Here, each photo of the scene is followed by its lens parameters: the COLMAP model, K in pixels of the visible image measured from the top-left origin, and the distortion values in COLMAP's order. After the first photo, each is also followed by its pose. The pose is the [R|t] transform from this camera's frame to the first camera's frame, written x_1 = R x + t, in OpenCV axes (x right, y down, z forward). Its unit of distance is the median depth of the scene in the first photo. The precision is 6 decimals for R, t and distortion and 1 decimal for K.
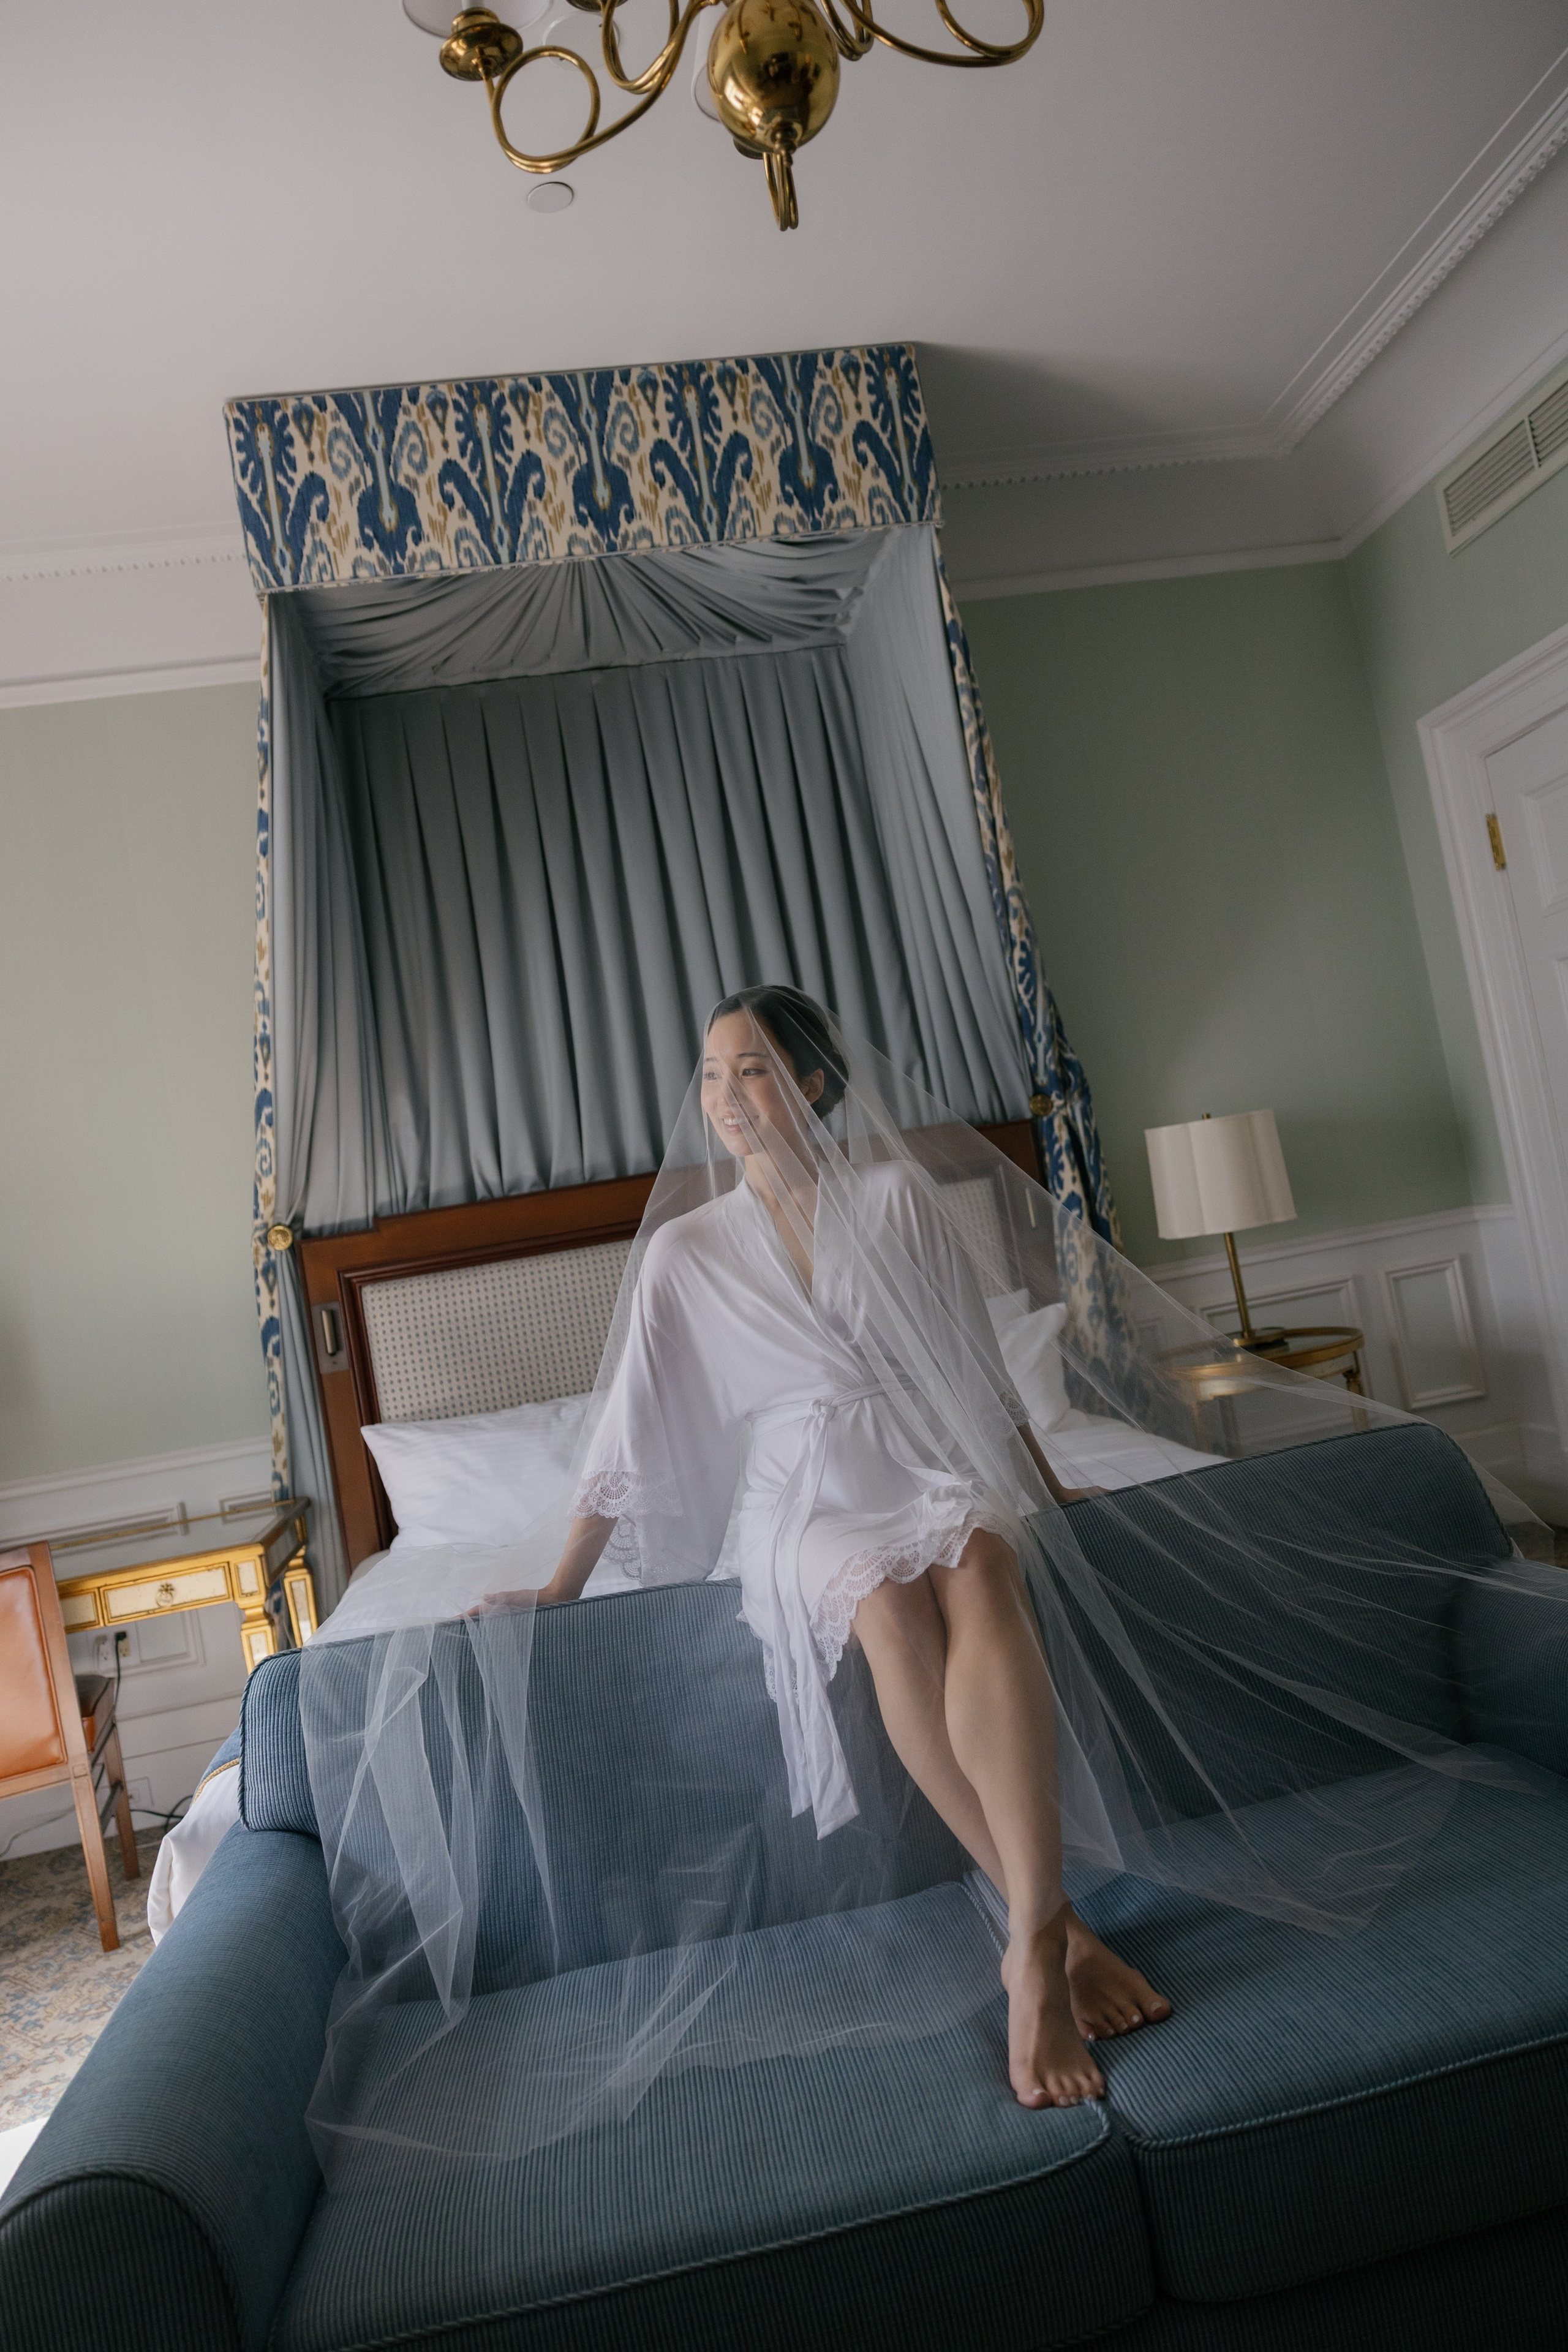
lens RADIAL K [[1591.0, 0, 780.8], [0, 1591.0, 1167.2], [0, 0, 1]] dist [0.006694, -0.001701]
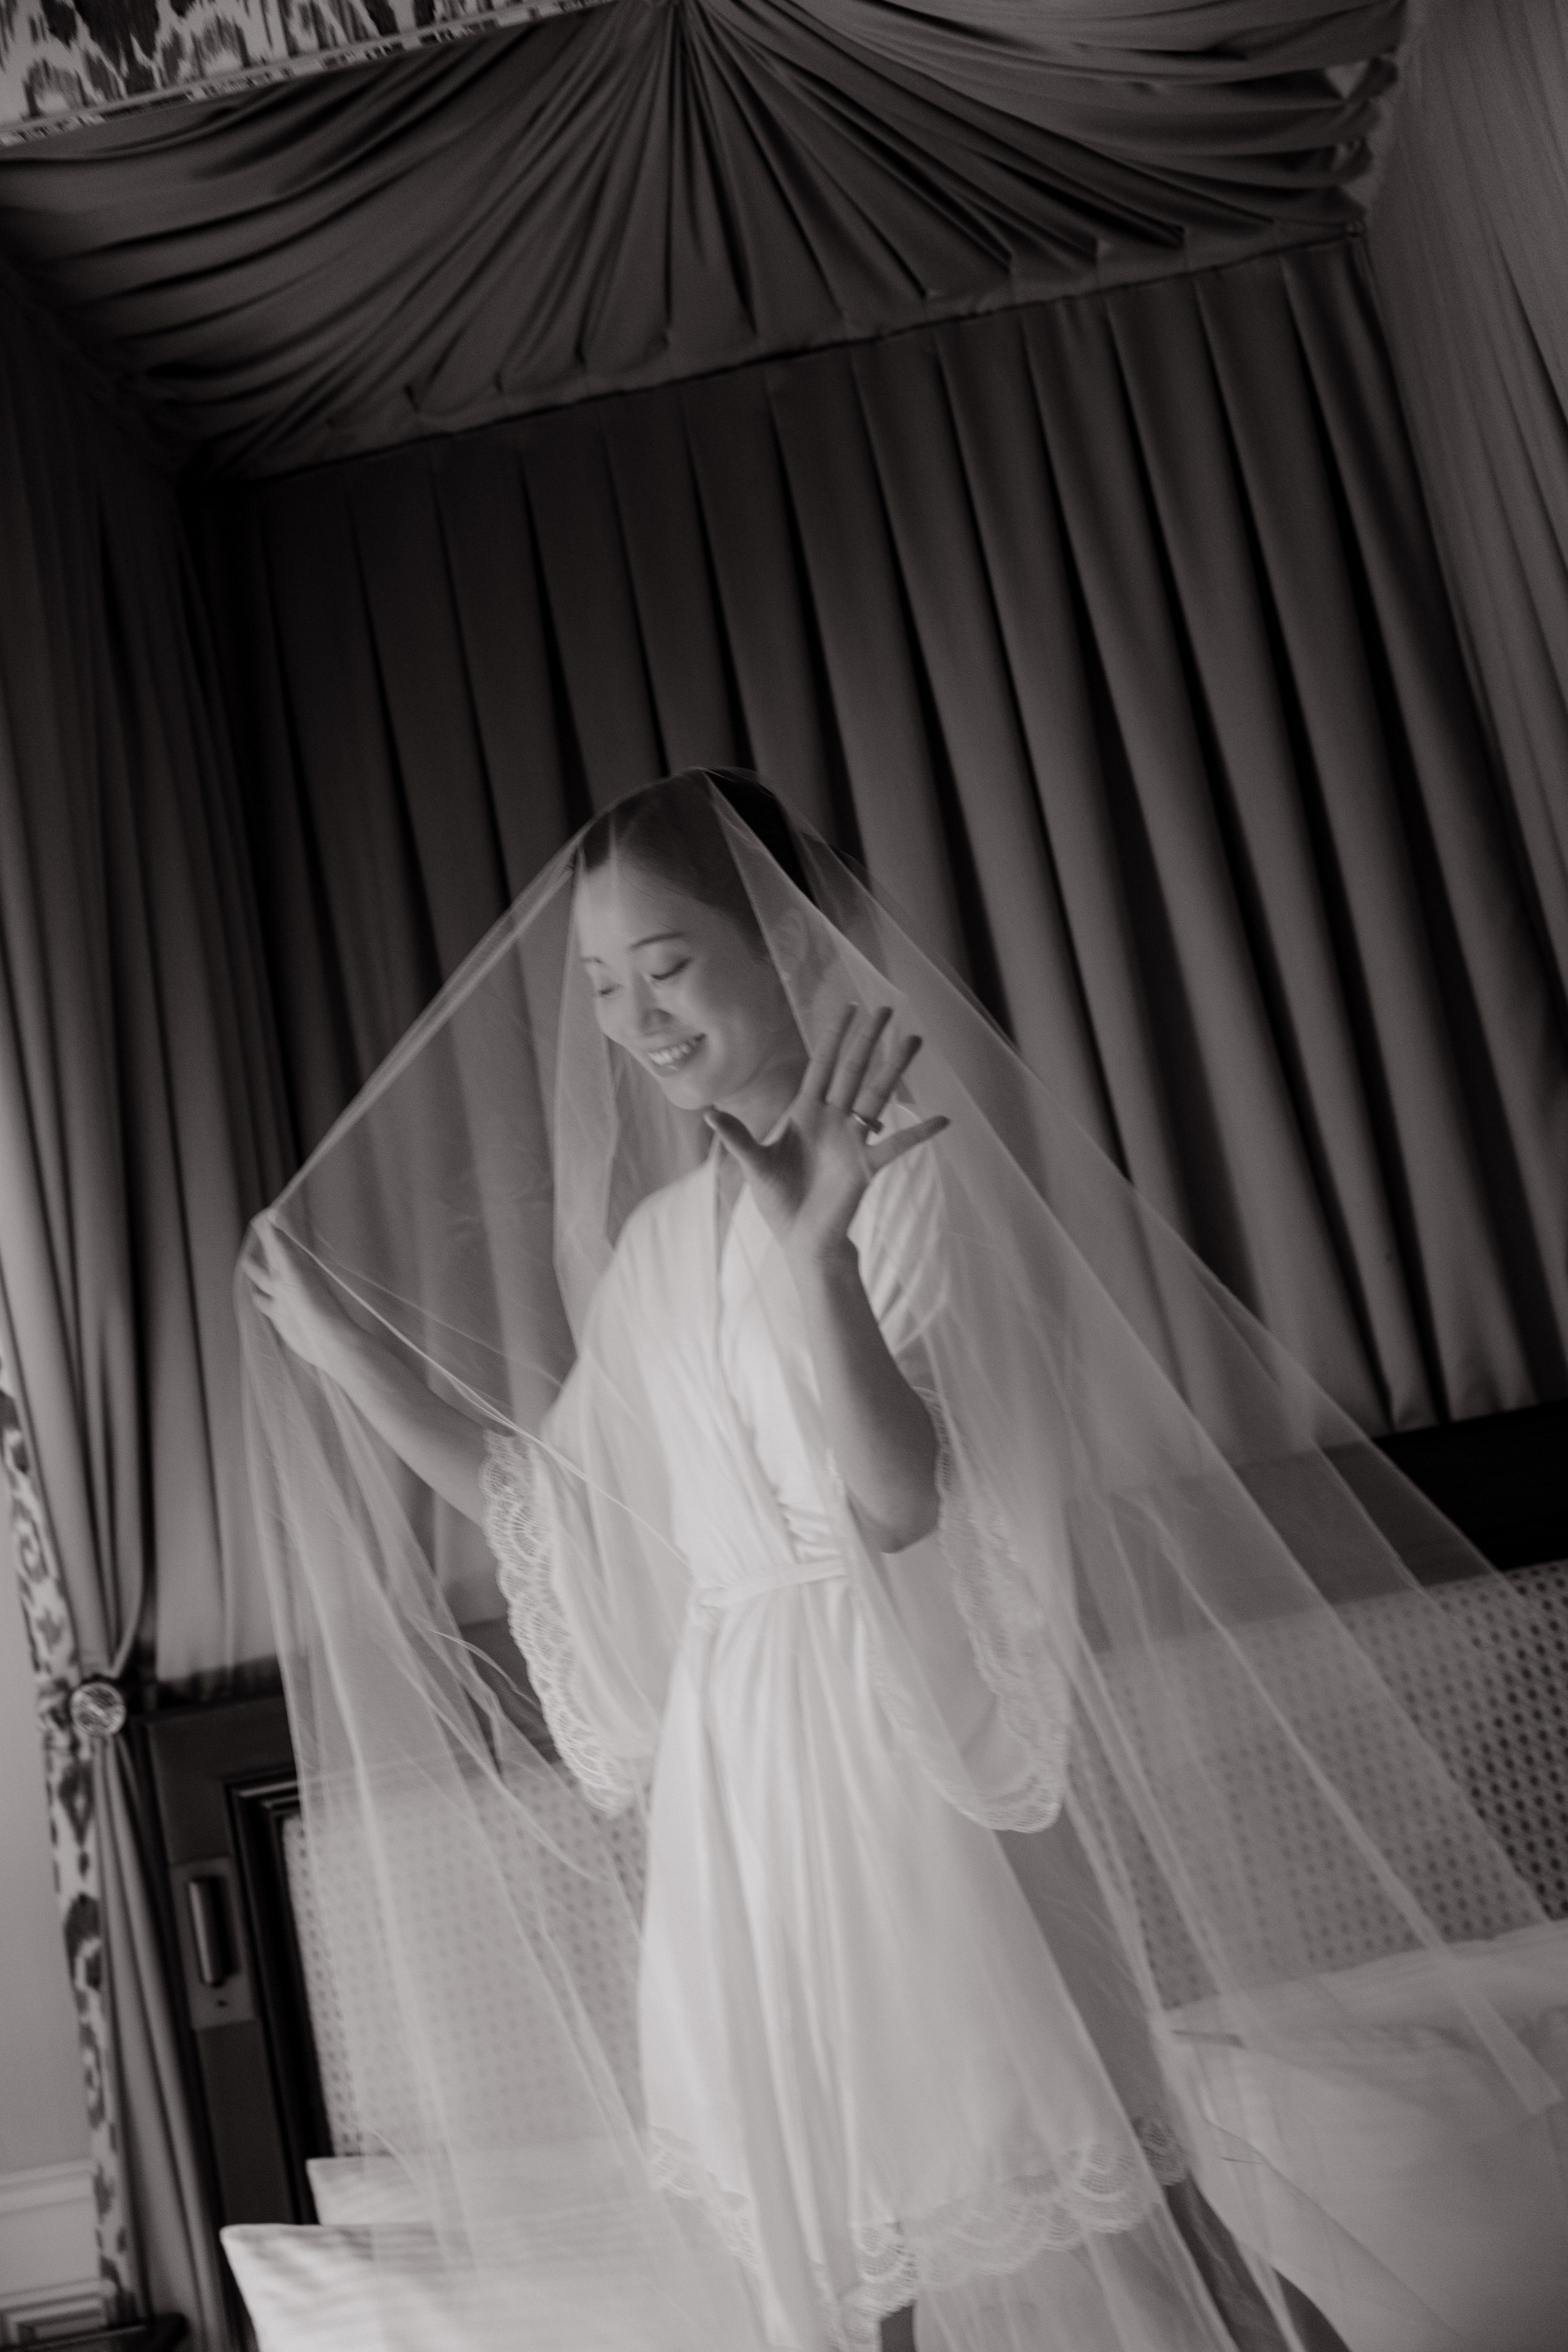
lens RADIAL K [[2405.9, 0, 786.1], [0, 2405.9, 1173.2], [0, 0, 1]] dist [-0.001249, 0.000000]
pose [[0.973106, -0.051094, -0.224622, 0.026709], [0.041893, 0.998084, -0.045541, -0.069372], [0.226518, 0.034906, 0.973381, 0.424063]]
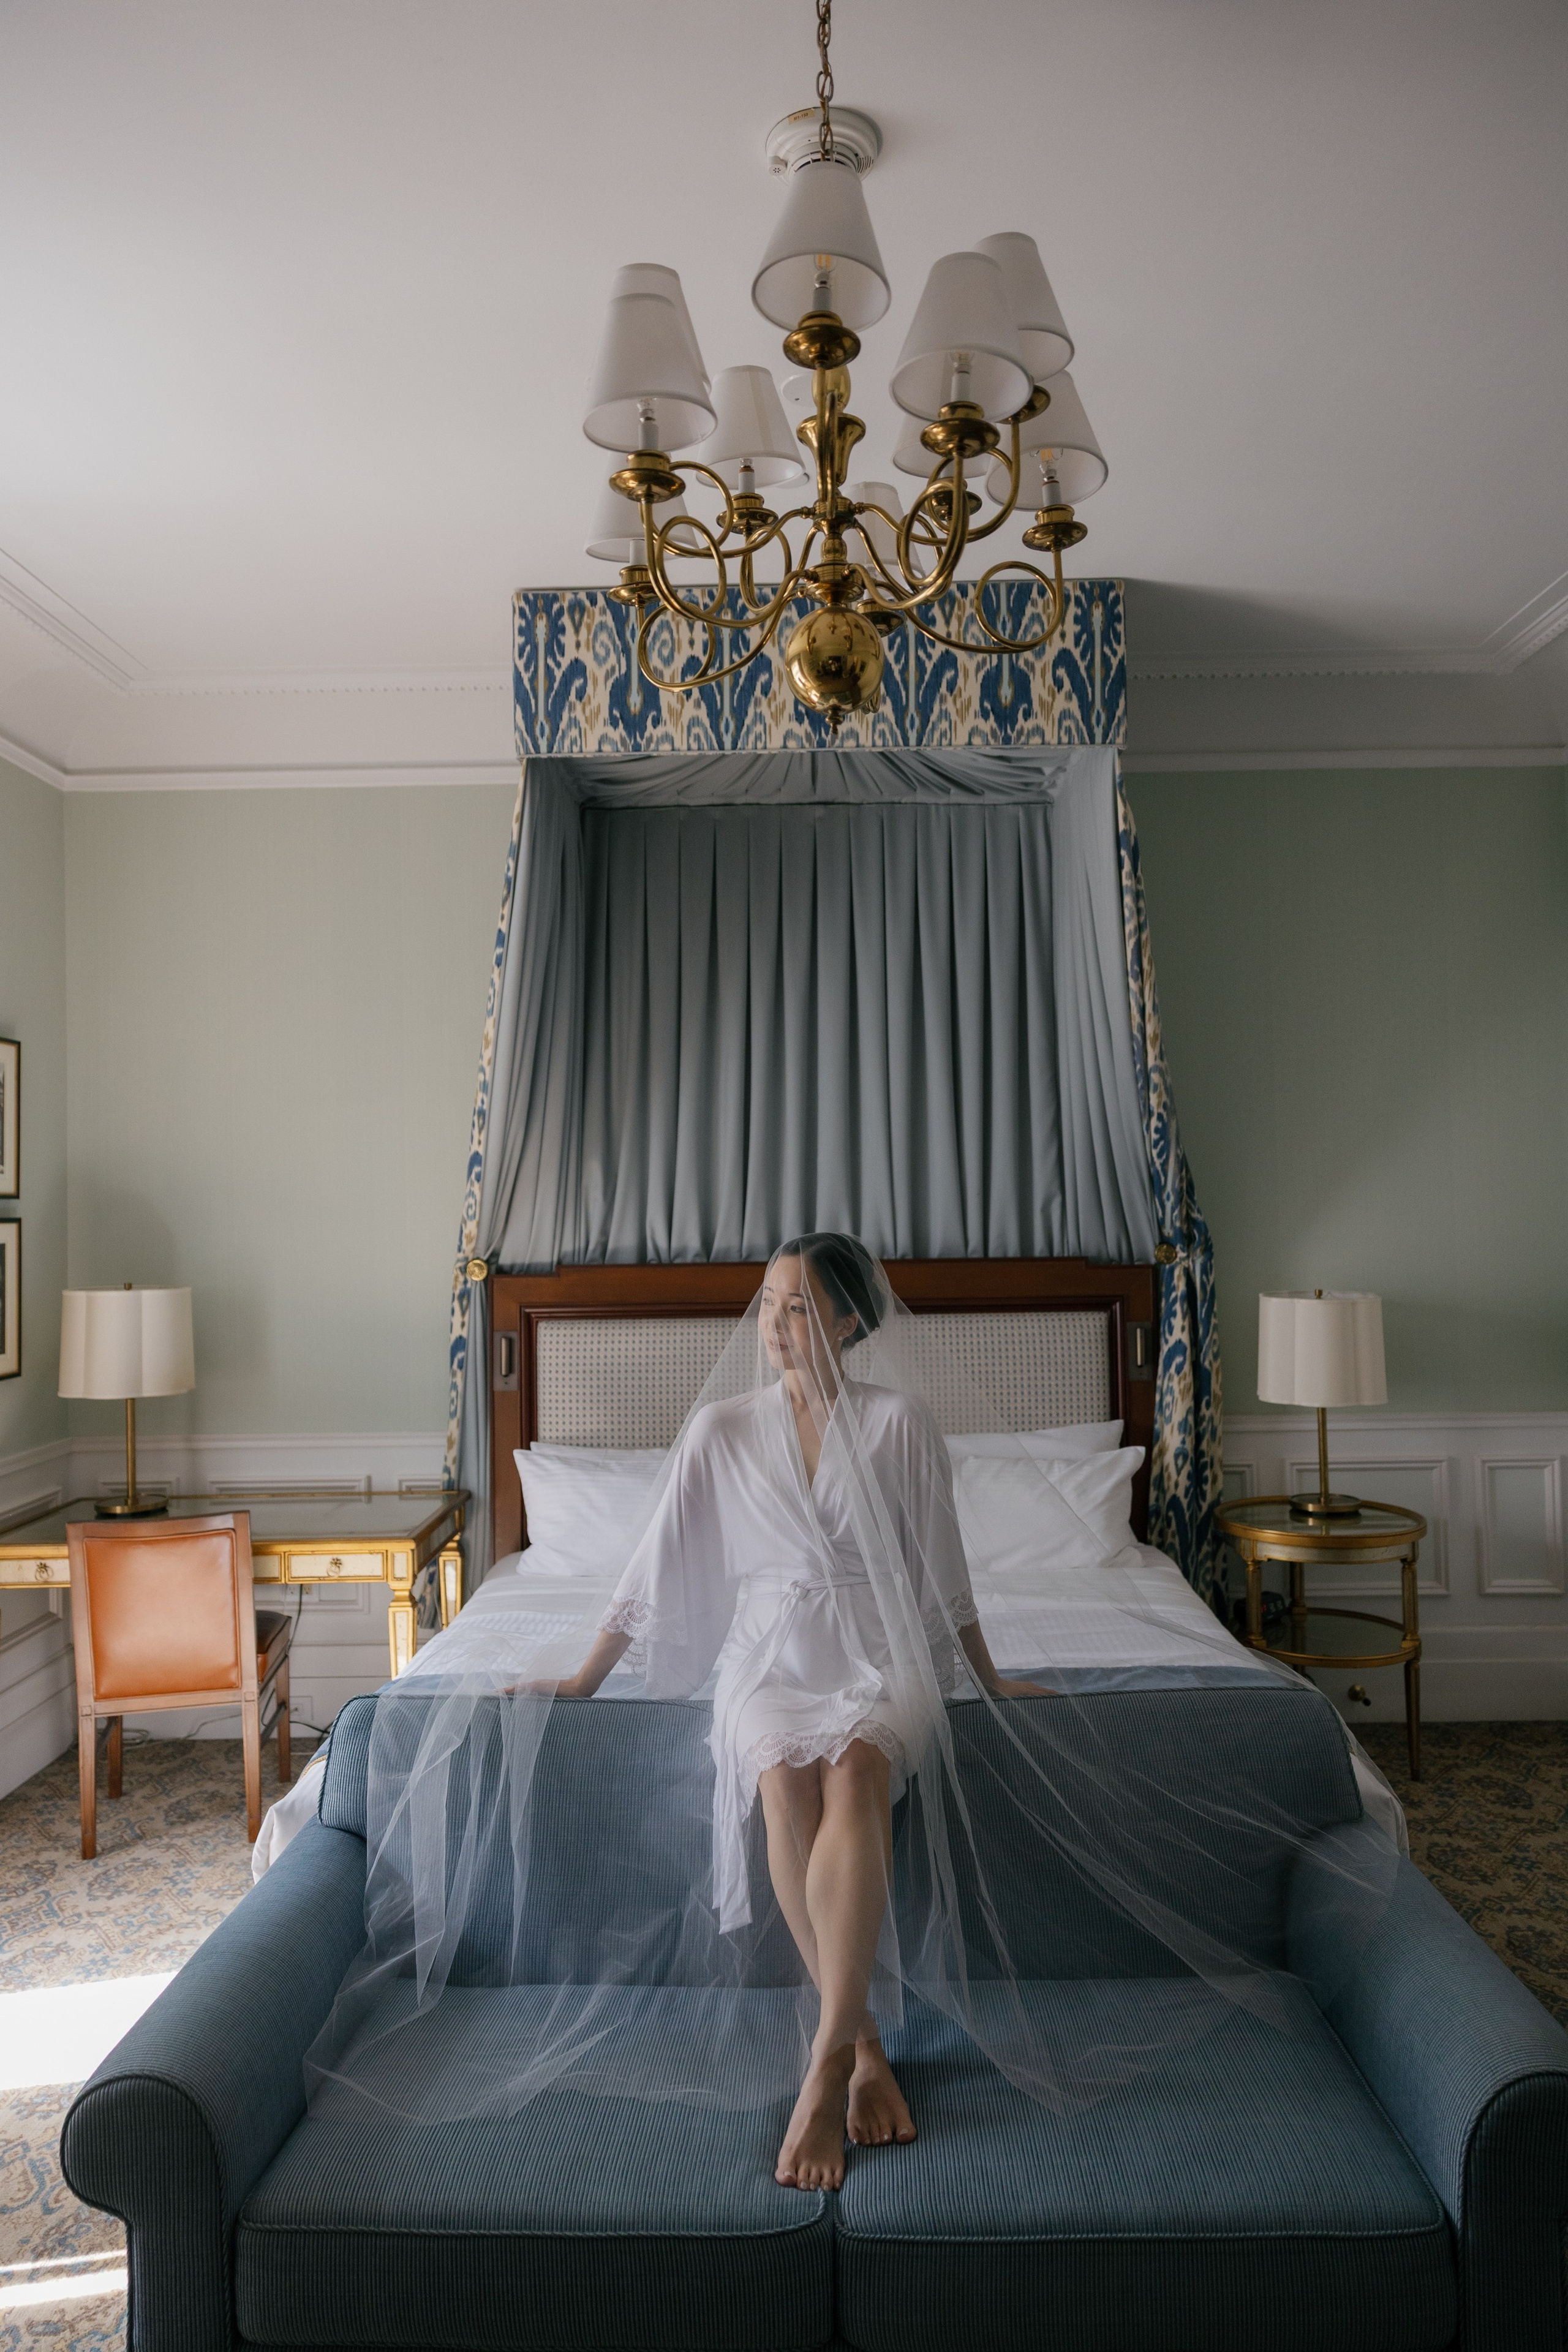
lens RADIAL K [[1591.0, 0, 779.8], [0, 1591.0, 1180.0], [0, 0, 1]] dist [0.006694, -0.001701]
pose [[0.974775, 0.153243, -0.162263, 0.088303], [-0.146692, 0.987831, 0.051685, -0.122932], [0.168209, -0.026579, 0.985393, -0.122721]]
